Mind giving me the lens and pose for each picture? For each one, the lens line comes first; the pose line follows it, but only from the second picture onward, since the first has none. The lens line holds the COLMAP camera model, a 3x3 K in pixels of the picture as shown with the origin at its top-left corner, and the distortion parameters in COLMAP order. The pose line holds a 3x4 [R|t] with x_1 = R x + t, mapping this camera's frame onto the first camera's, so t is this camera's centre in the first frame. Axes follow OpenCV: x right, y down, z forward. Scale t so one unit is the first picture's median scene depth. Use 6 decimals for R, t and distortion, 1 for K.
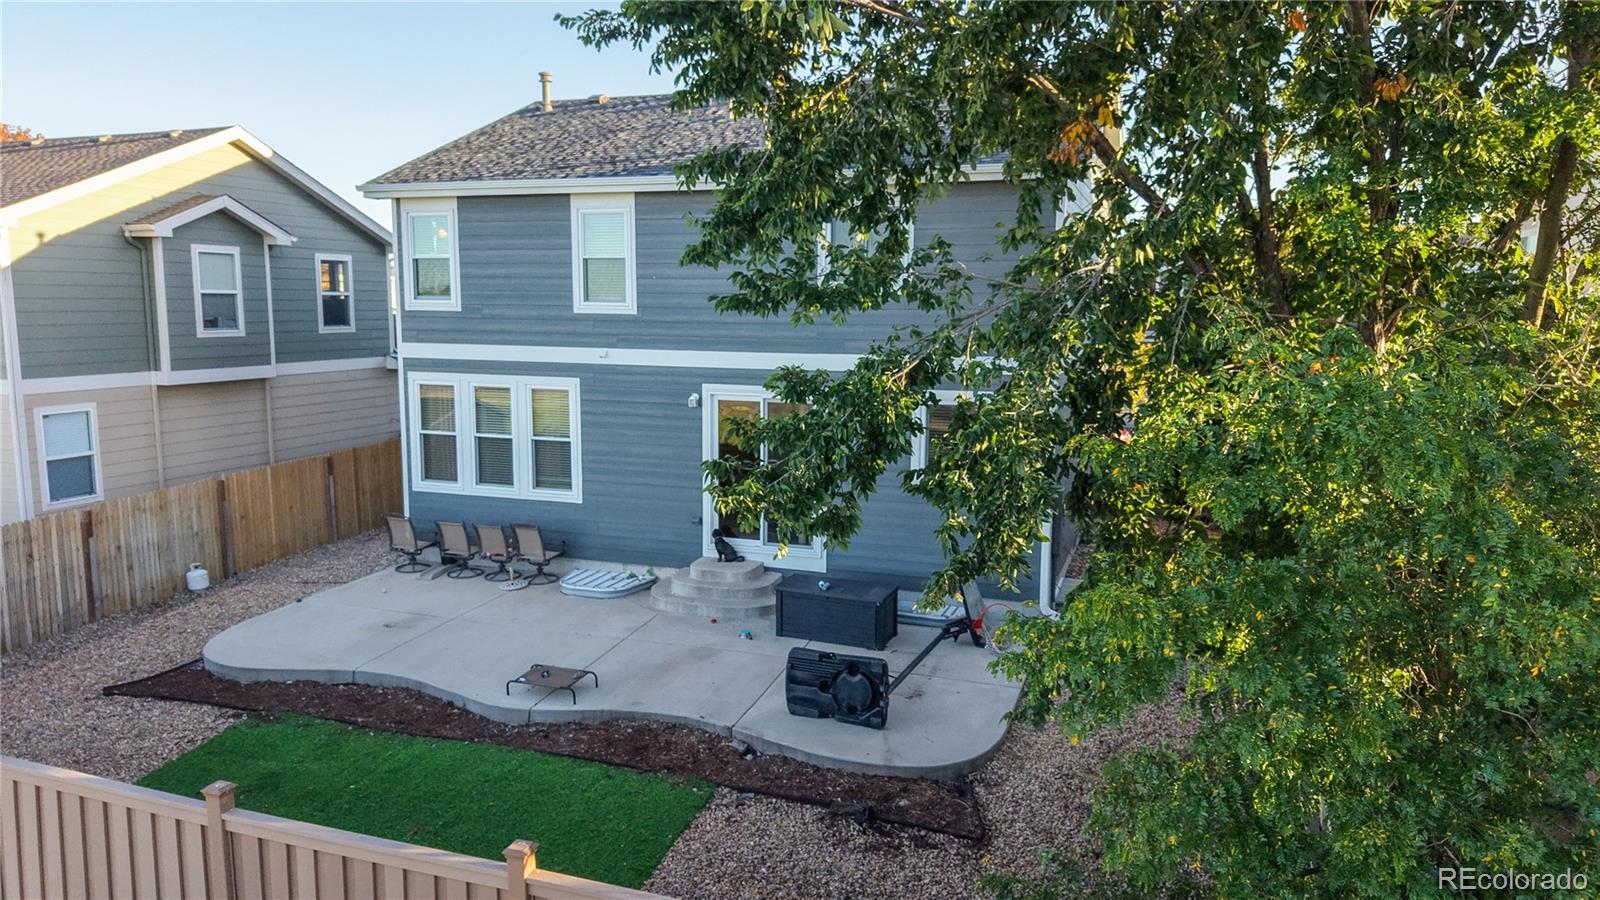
lens RADIAL K [[1111.3, 0, 765.9], [0, 1111.3, 455.6], [0, 0, 1]] dist [0.018936, -0.017485]
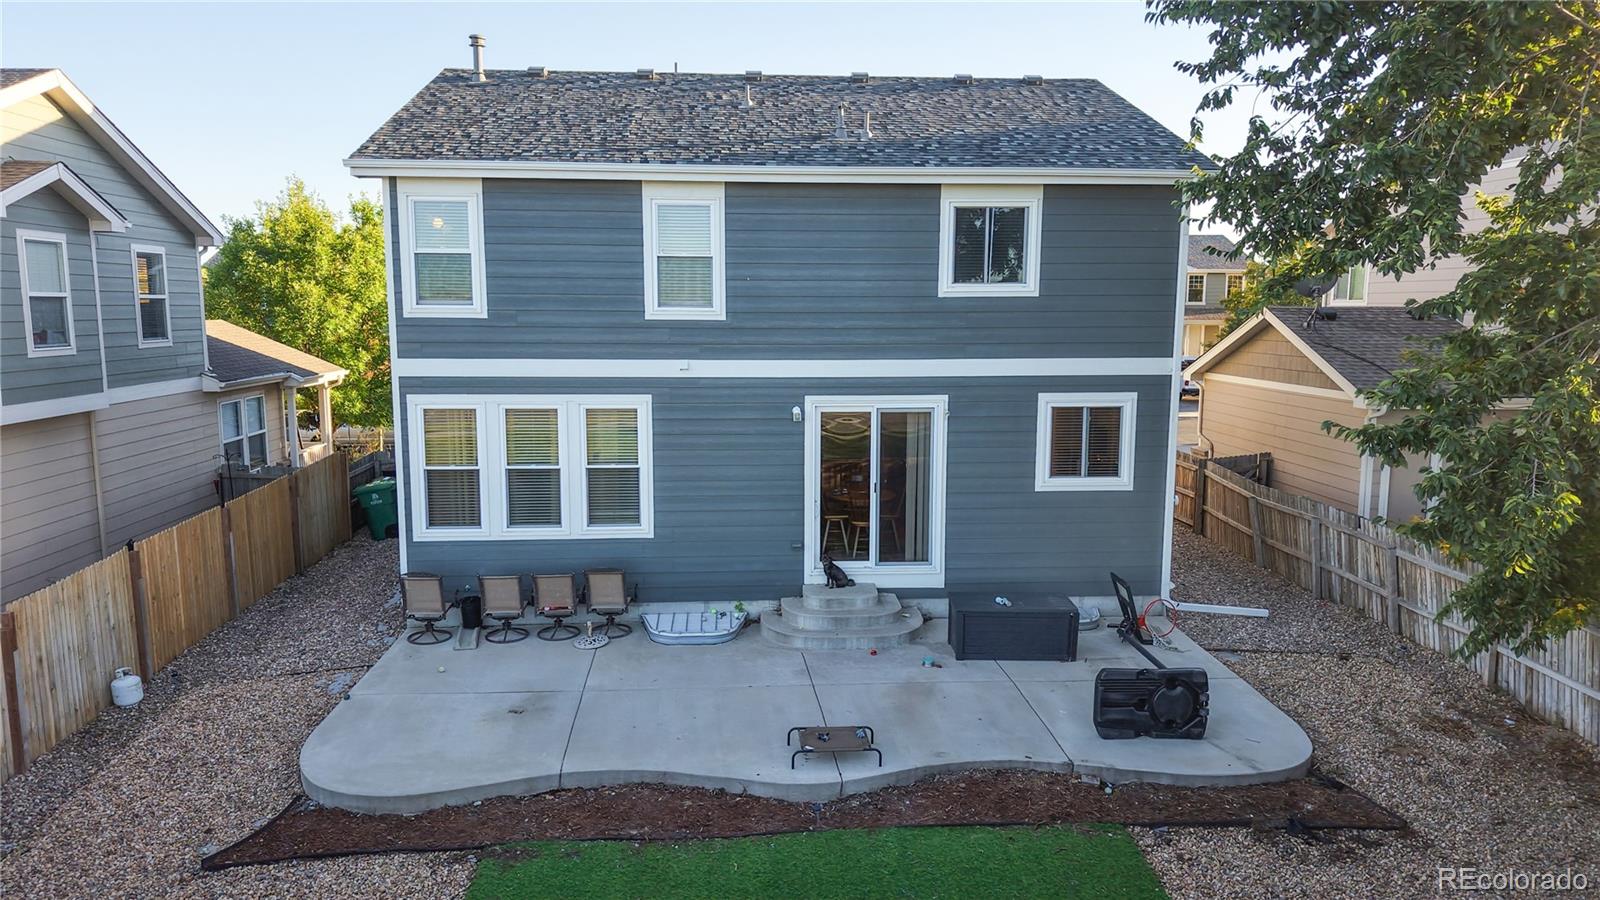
lens RADIAL K [[1111.3, 0, 796.0], [0, 1111.3, 454.2], [0, 0, 1]] dist [0.018936, -0.017485]
pose [[0.912781, -0.058601, 0.404224, -0.421678], [0.059302, 0.998182, 0.010797, -0.026084], [-0.404121, 0.014116, 0.914596, 0.164320]]
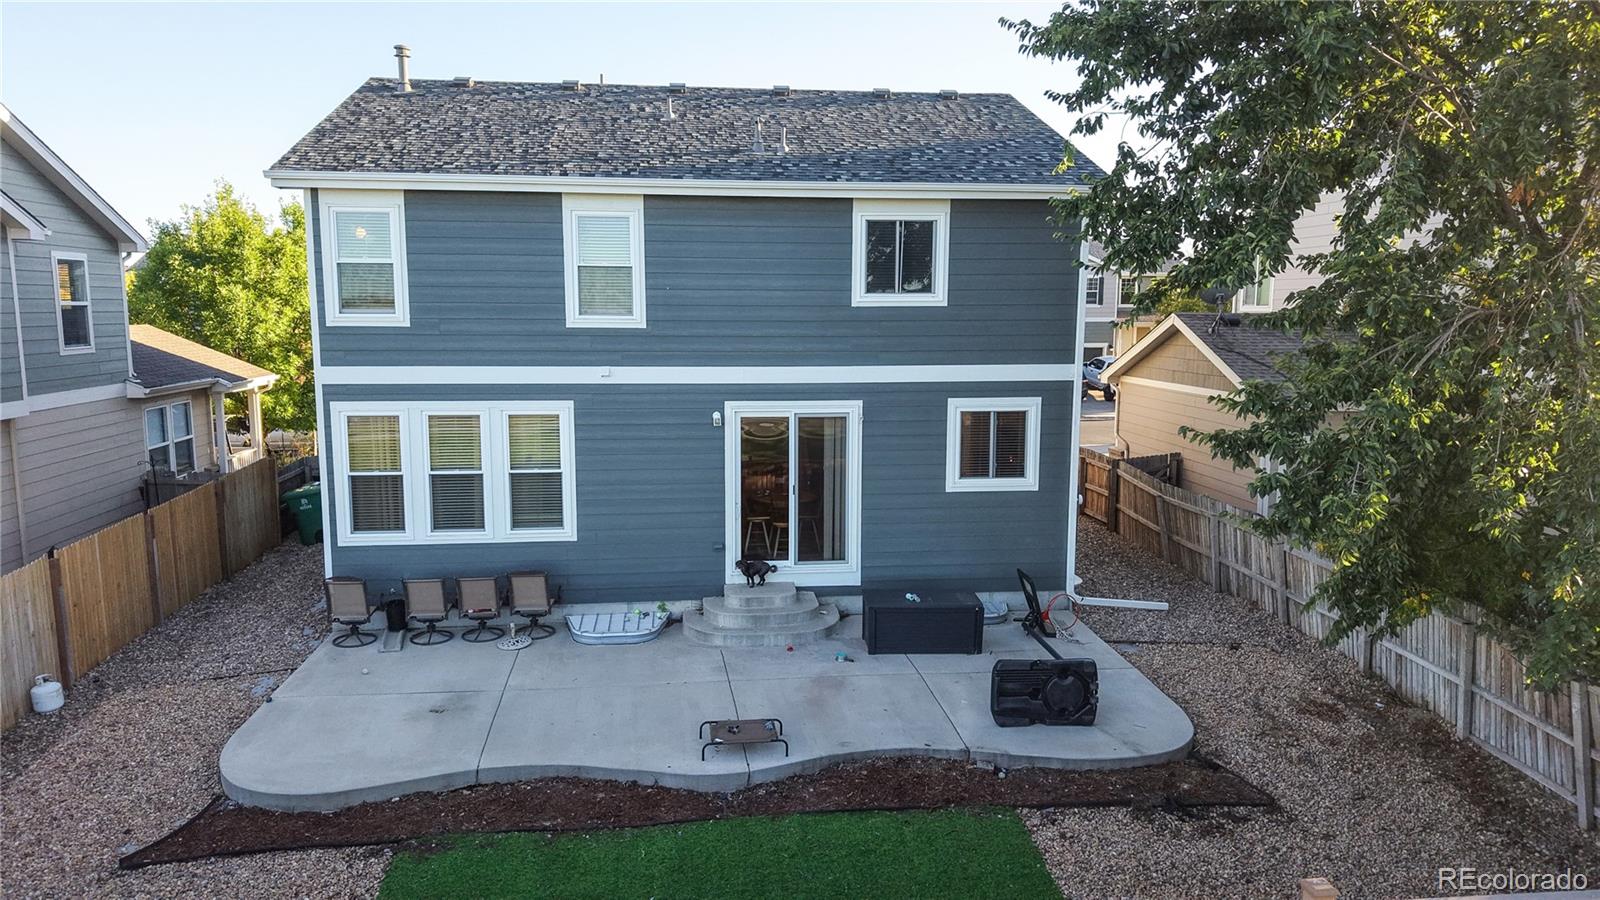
lens RADIAL K [[1111.3, 0, 798.9], [0, 1111.3, 453.9], [0, 0, 1]] dist [0.018936, -0.017485]
pose [[0.892327, -0.063816, 0.446856, -0.410760], [0.064645, 0.997818, 0.013411, -0.027722], [-0.446737, 0.016920, 0.894505, 0.125934]]
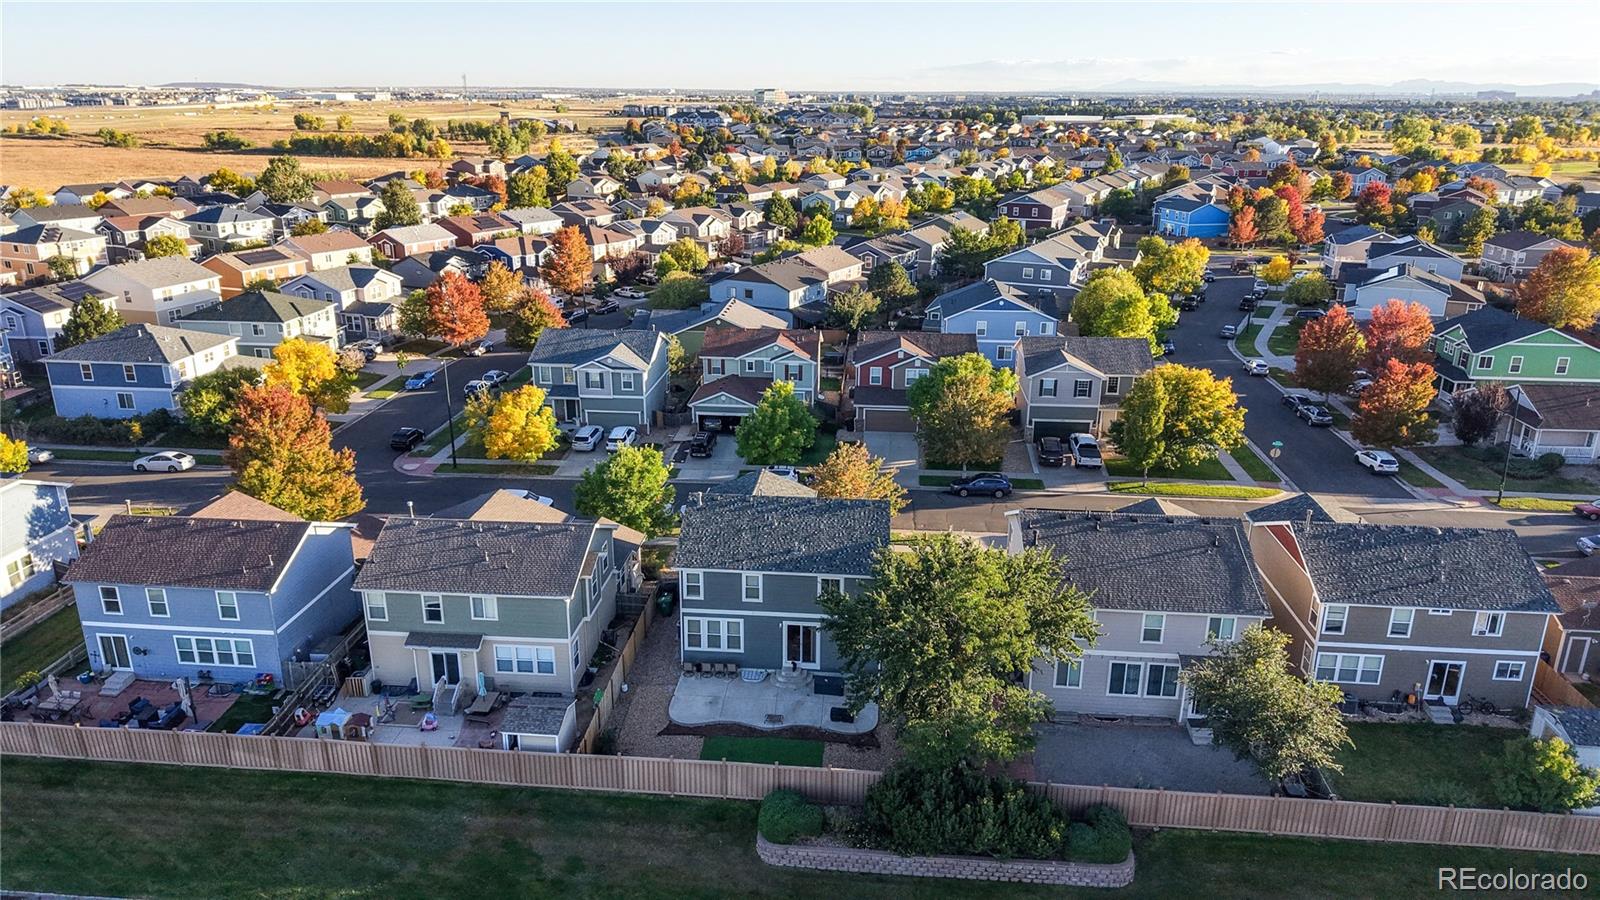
lens RADIAL K [[1111.3, 0, 795.0], [0, 1111.3, 438.4], [0, 0, 1]] dist [0.018936, -0.017485]
pose [[0.963641, -0.079804, 0.255006, -0.848643], [0.034901, 0.983774, 0.175984, -1.219932], [-0.264912, -0.160686, 0.950790, -2.210869]]
